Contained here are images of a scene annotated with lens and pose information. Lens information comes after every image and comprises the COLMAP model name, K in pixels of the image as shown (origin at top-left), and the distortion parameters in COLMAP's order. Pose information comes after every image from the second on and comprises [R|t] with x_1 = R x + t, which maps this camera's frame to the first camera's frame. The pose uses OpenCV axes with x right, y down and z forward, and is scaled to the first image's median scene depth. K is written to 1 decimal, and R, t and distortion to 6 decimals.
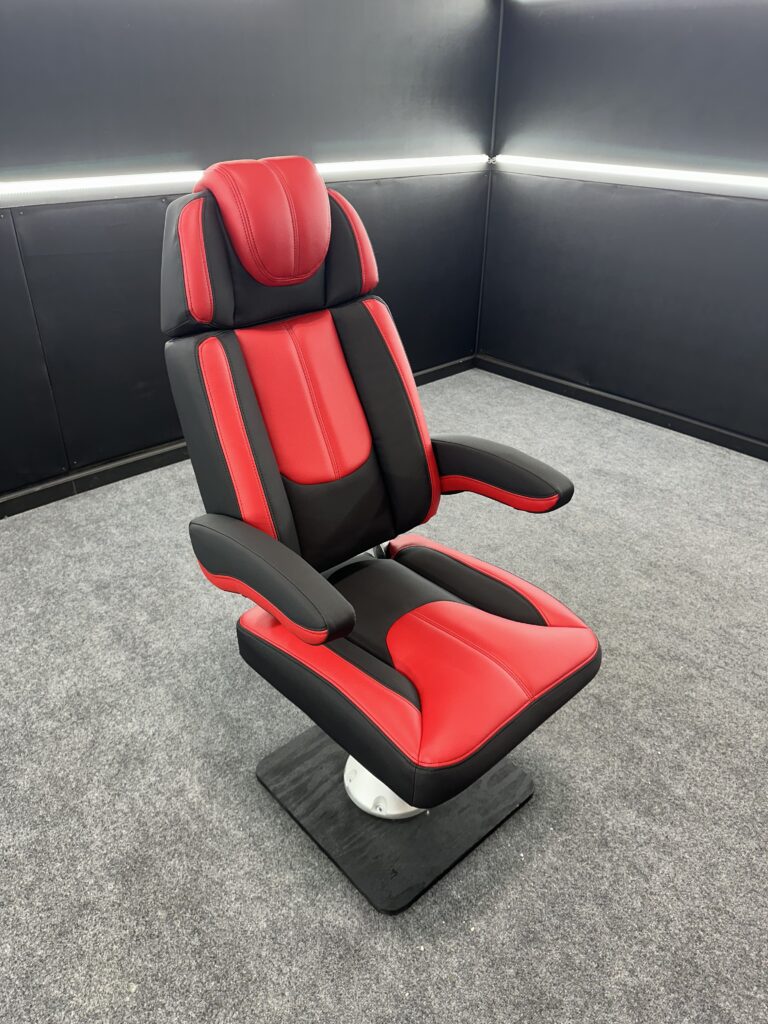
lens RADIAL K [[768.9, 0, 385.3], [0, 768.9, 518.1], [0, 0, 1]] dist [0.039246, -0.037380]
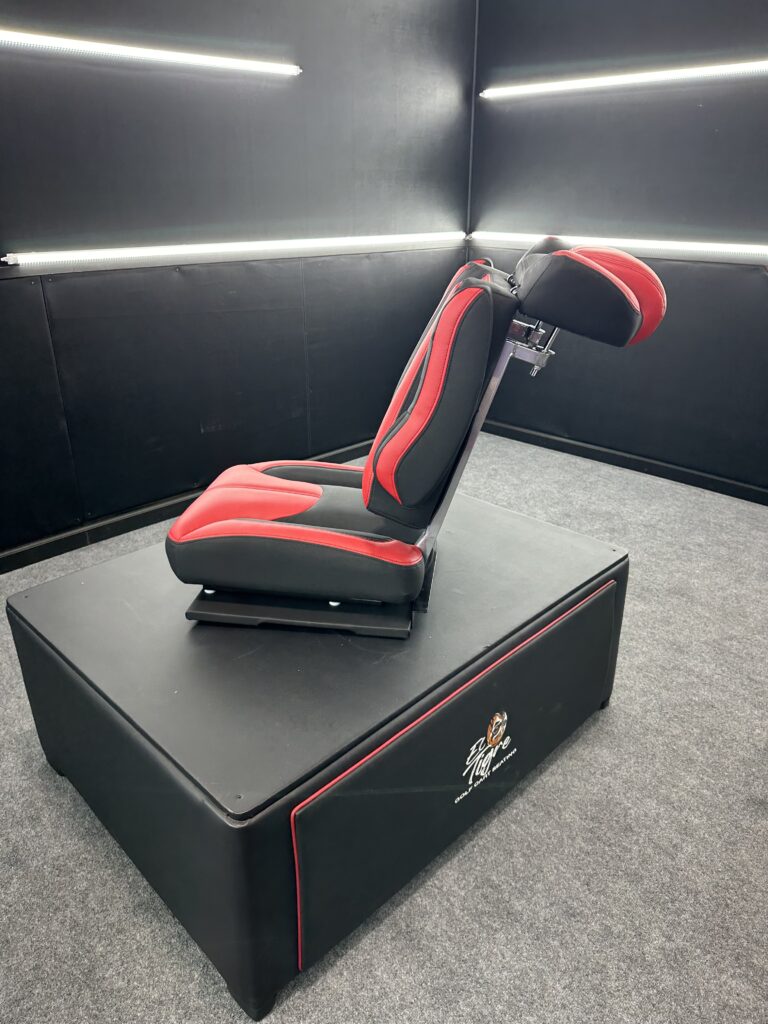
lens RADIAL K [[768.9, 0, 382.3], [0, 768.9, 513.2], [0, 0, 1]] dist [0.039246, -0.037380]
pose [[0.998894, -0.027069, 0.038458, -0.057432], [0.031106, 0.993602, -0.108568, 0.065349], [-0.035273, 0.109644, 0.993345, -0.060467]]
